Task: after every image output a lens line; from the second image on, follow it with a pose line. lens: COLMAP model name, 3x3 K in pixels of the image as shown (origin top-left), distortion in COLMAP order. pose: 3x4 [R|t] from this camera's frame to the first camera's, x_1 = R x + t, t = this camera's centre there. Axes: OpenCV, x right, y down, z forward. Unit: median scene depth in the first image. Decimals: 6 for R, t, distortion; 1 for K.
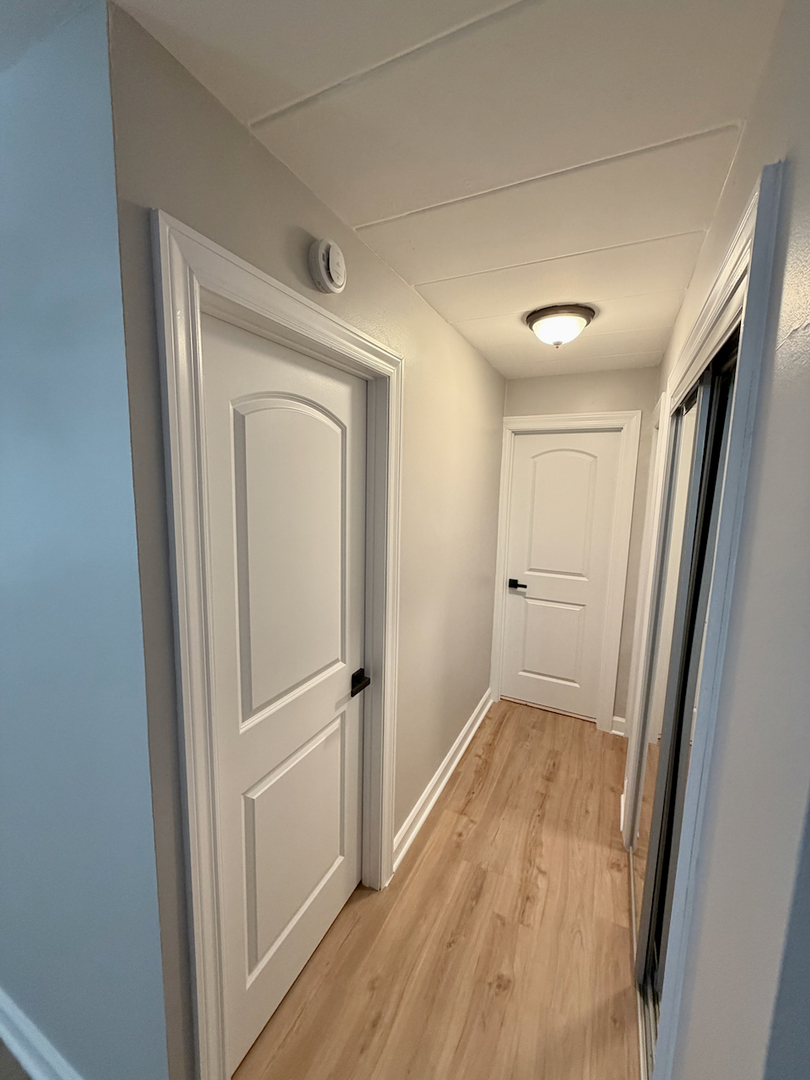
lens RADIAL K [[428.8, 0, 404.2], [0, 428.8, 538.0], [0, 0, 1]] dist [0.001638, -0.000124]
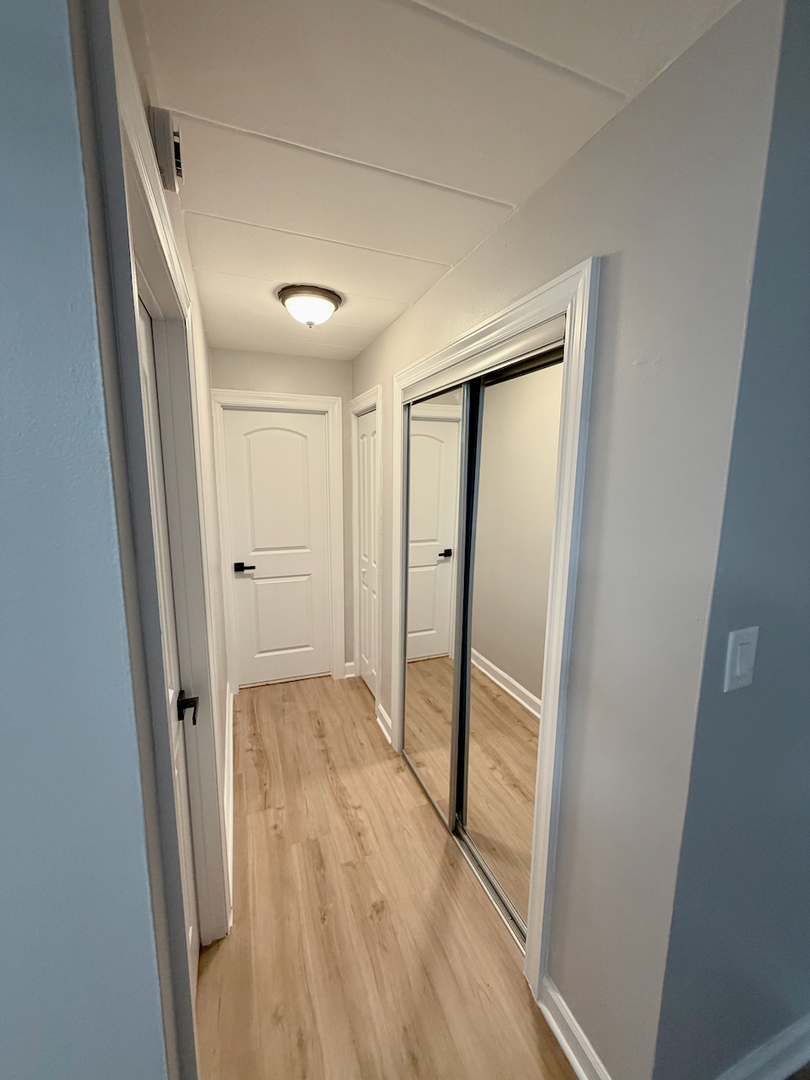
lens RADIAL K [[428.8, 0, 404.2], [0, 428.8, 538.0], [0, 0, 1]] dist [0.001638, -0.000124]
pose [[0.677684, -0.131310, 0.723534, -0.266000], [0.102861, 0.991181, 0.083541, -0.000801], [-0.728124, 0.017809, 0.685214, 0.111572]]
